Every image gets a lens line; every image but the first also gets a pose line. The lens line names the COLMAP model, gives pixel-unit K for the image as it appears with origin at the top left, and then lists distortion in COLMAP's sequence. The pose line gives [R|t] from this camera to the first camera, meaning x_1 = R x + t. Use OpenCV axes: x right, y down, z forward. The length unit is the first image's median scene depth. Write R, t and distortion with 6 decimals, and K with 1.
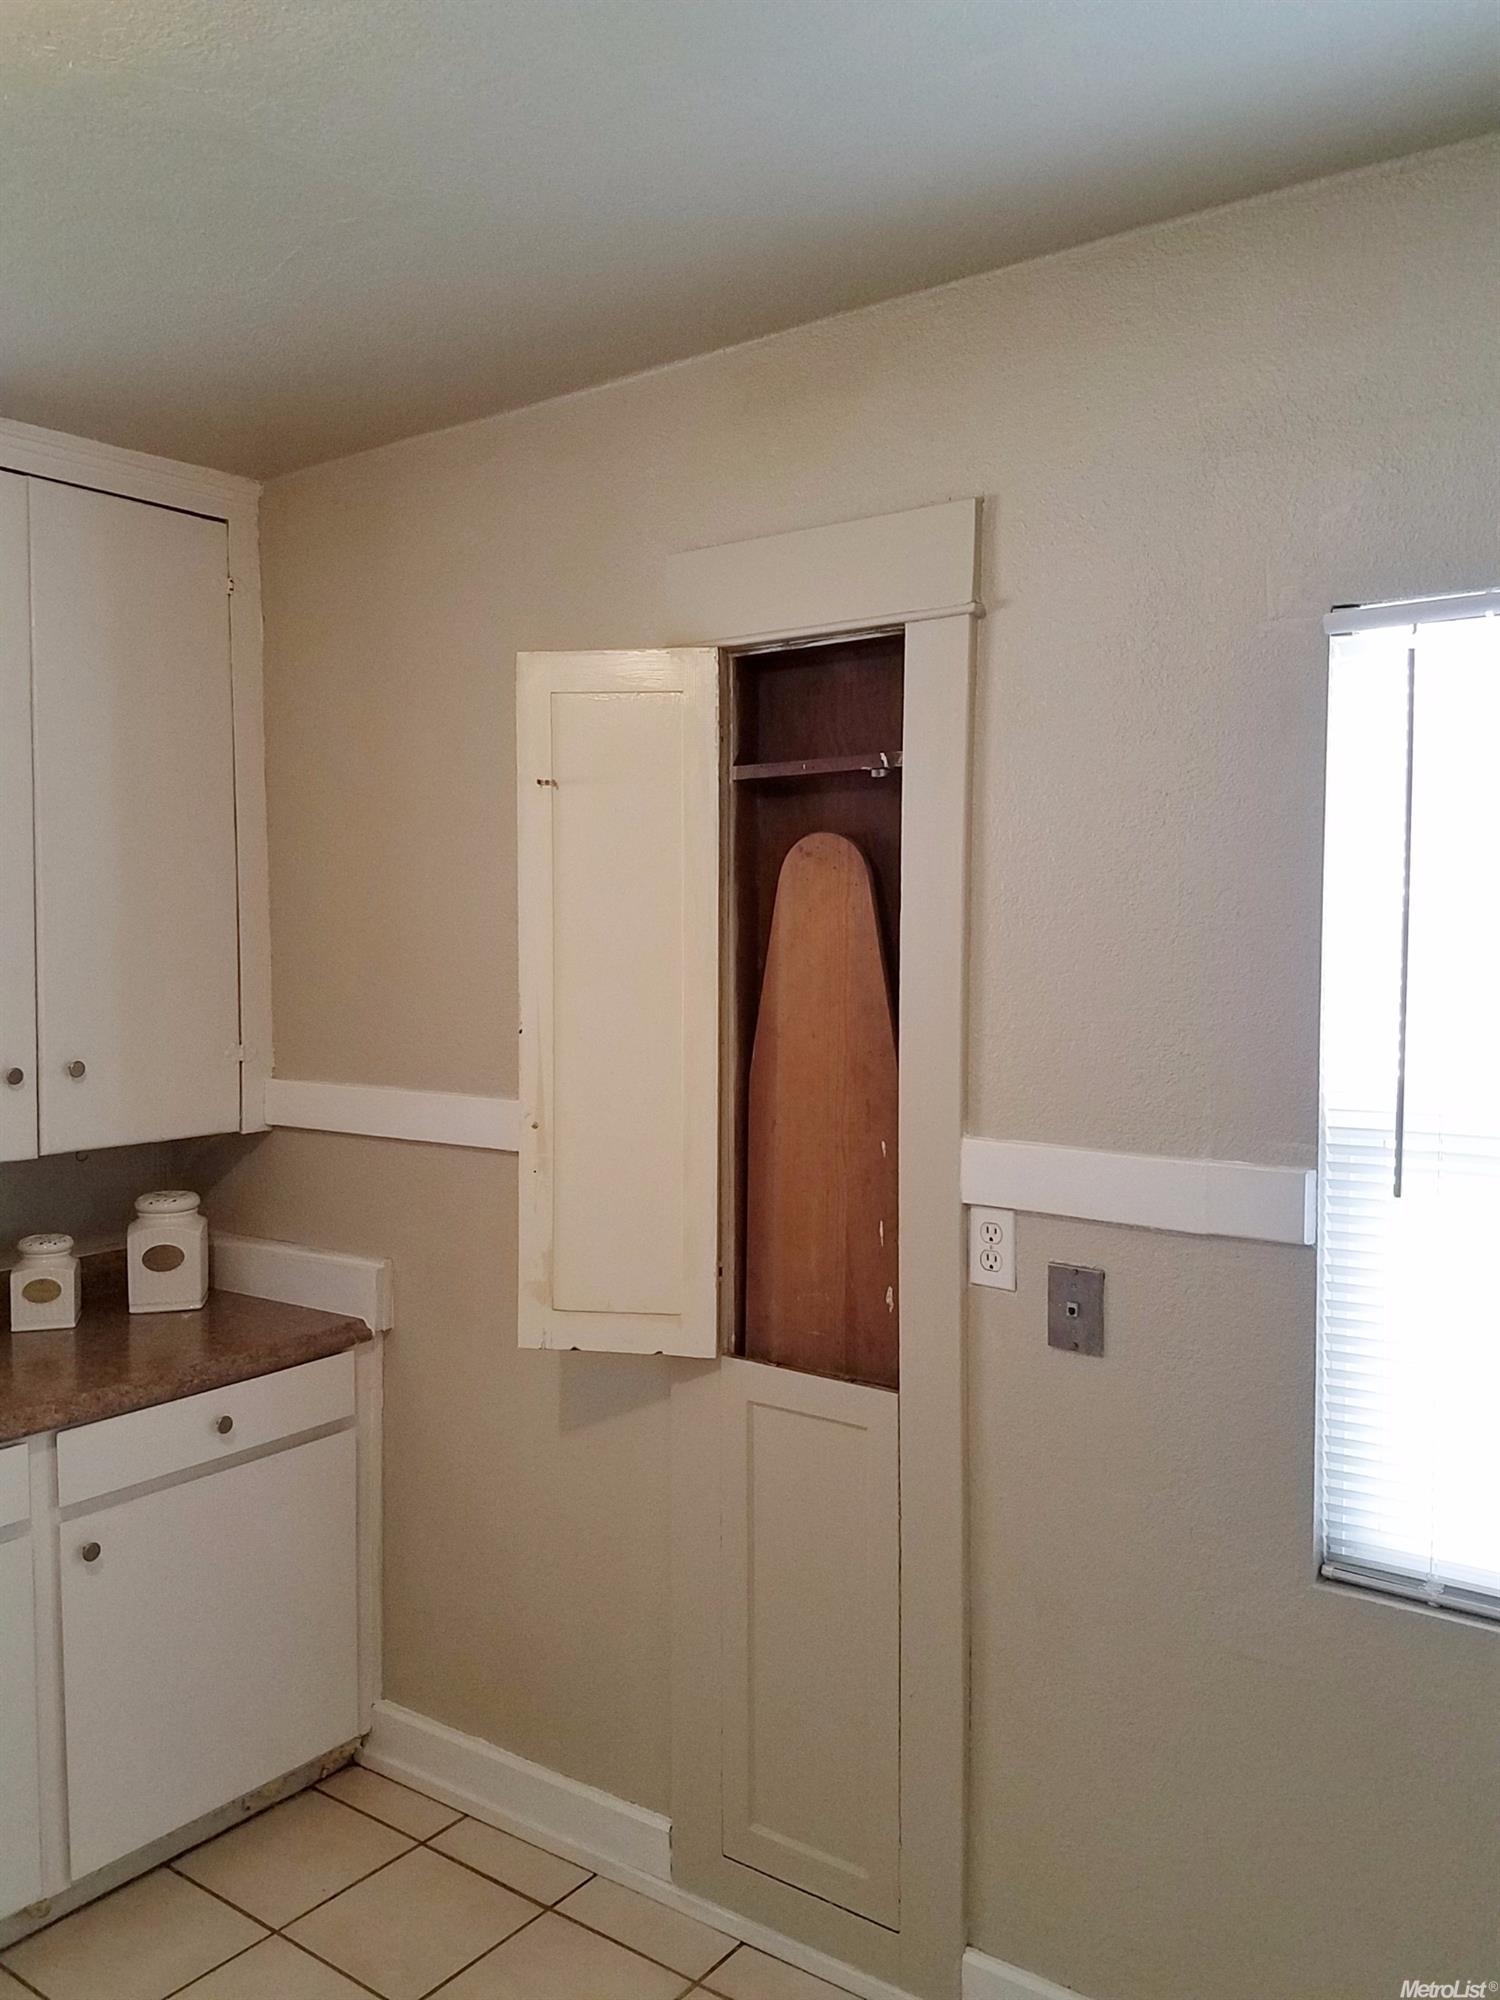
lens RADIAL K [[1522.8, 0, 747.8], [0, 1522.8, 990.0], [0, 0, 1]] dist [-0.002495, -0.009340]
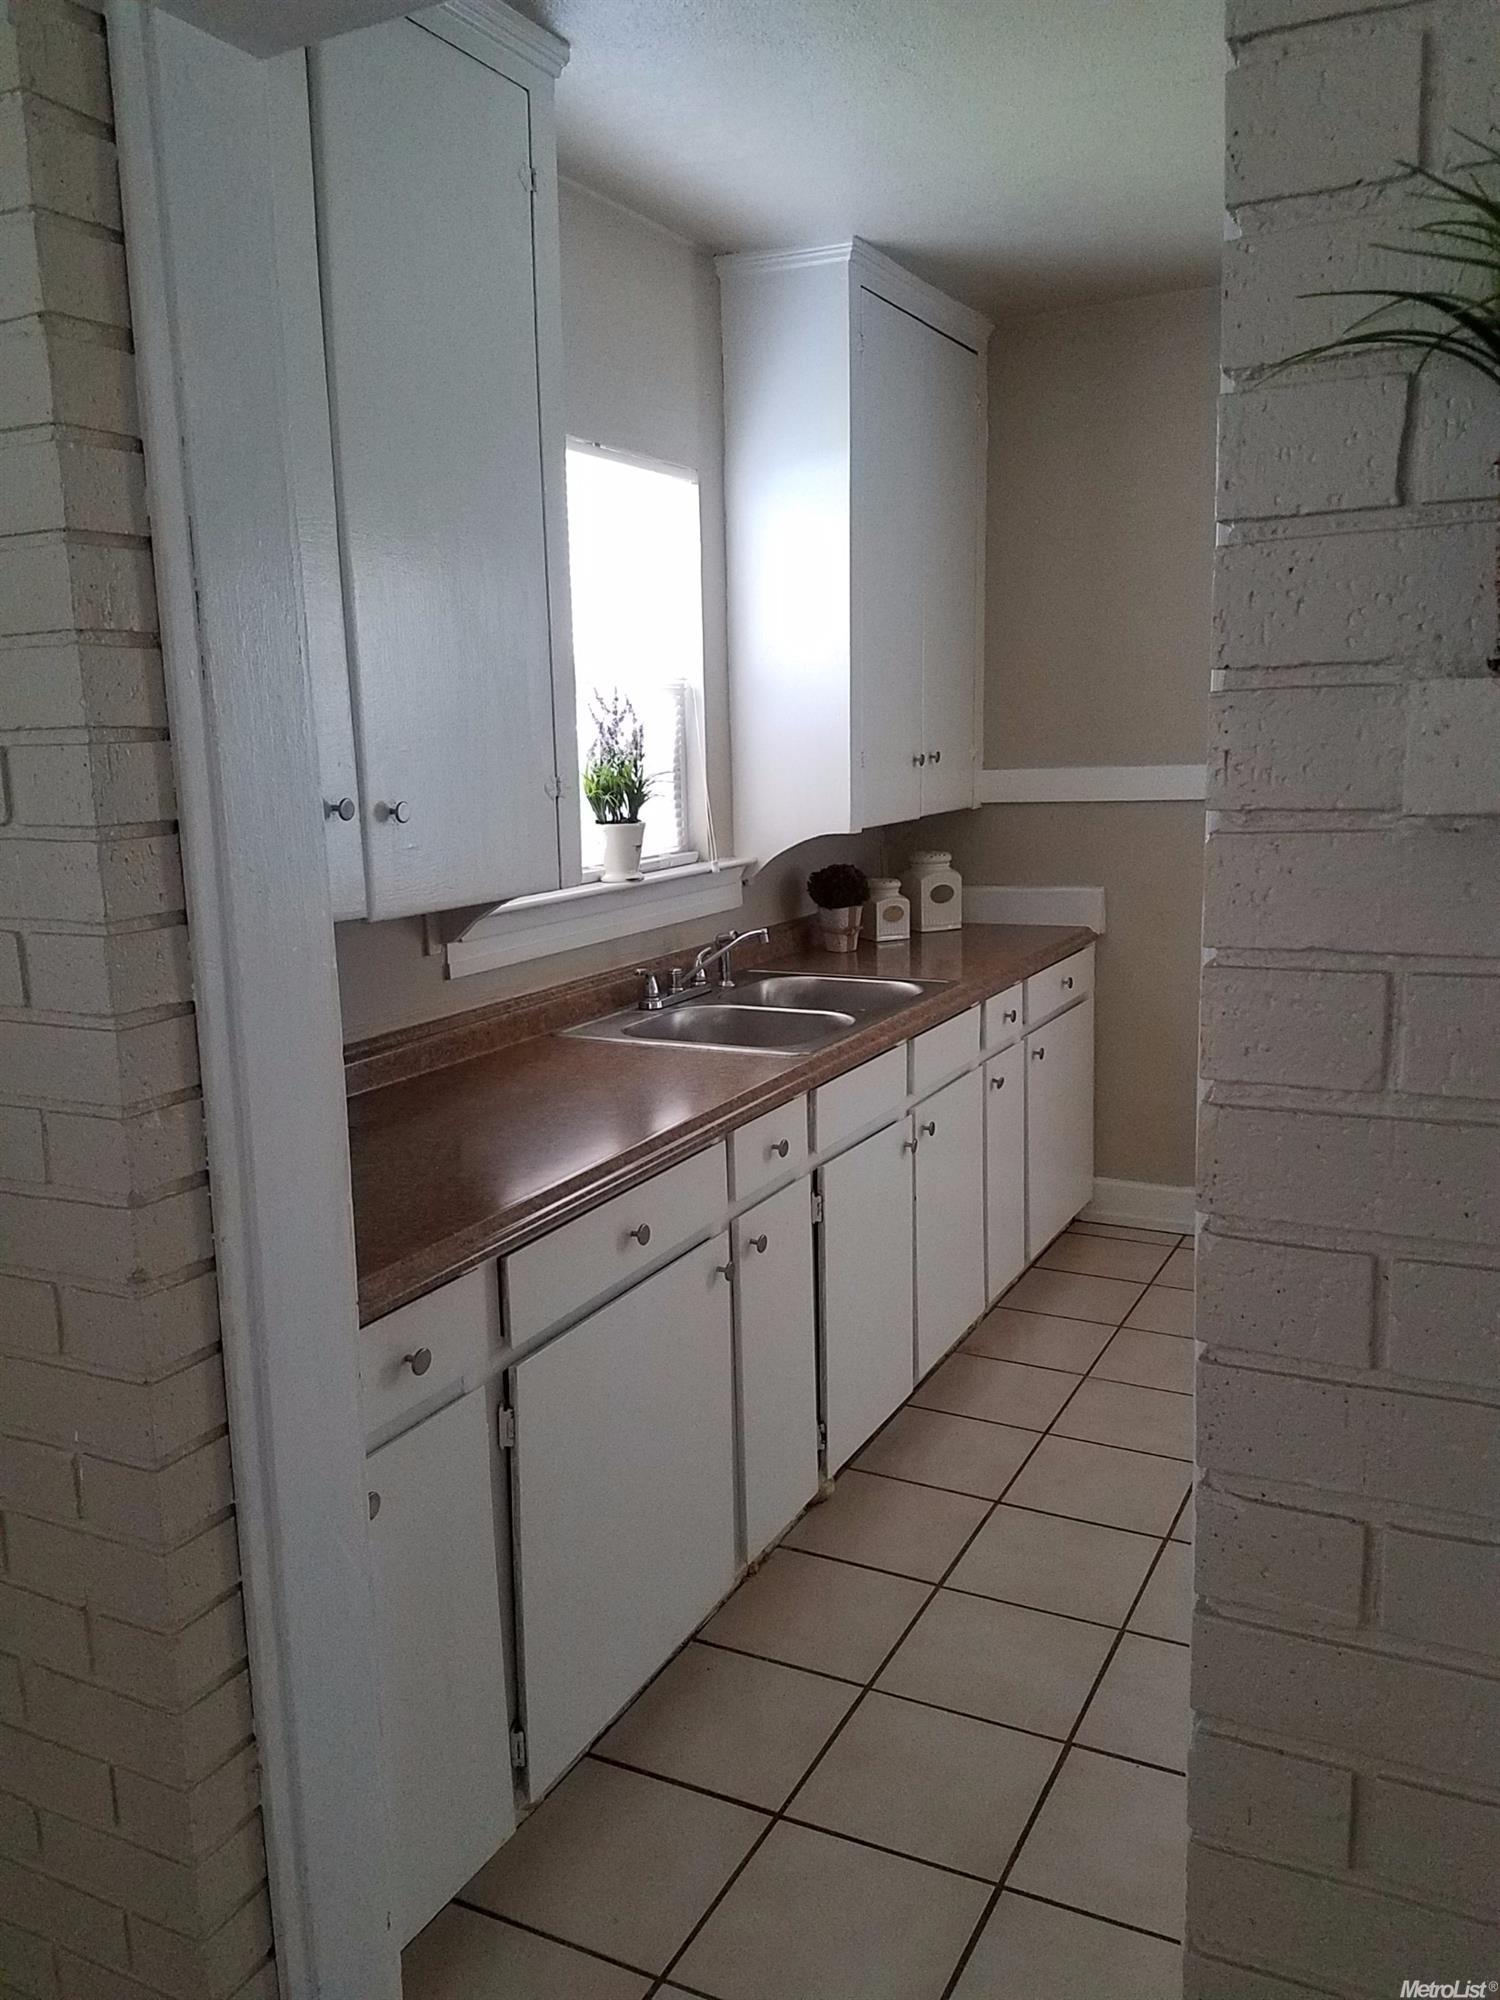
lens RADIAL K [[1522.8, 0, 751.8], [0, 1522.8, 990.6], [0, 0, 1]] dist [-0.002495, -0.009340]
pose [[0.986478, -0.049921, 0.156106, -0.806531], [0.028200, 0.989977, 0.138383, 0.063893], [-0.161450, -0.132109, 0.977999, -0.384391]]
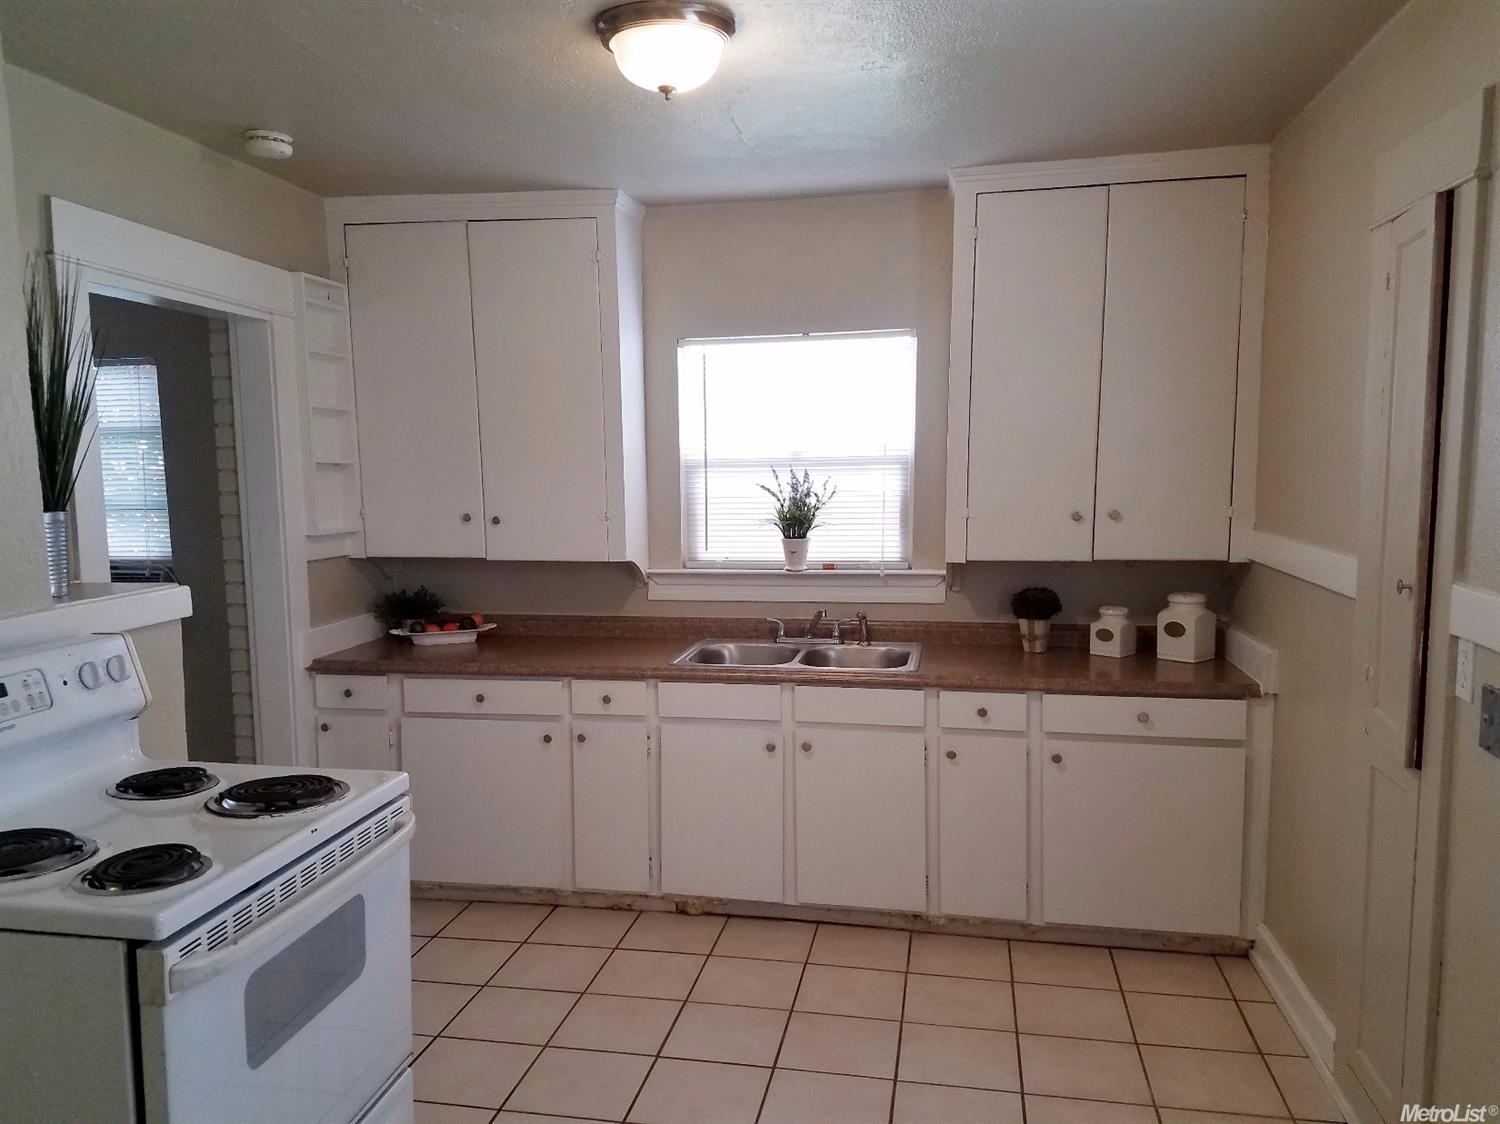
lens RADIAL K [[1142.1, 0, 746.0], [0, 1142.1, 576.0], [0, 0, 1]] dist [-0.002495, -0.009340]
pose [[0.444033, 0.093567, -0.891112, 0.552328], [-0.018704, 0.995284, 0.095185, 0.002938], [0.895815, -0.025598, 0.443689, -0.000253]]
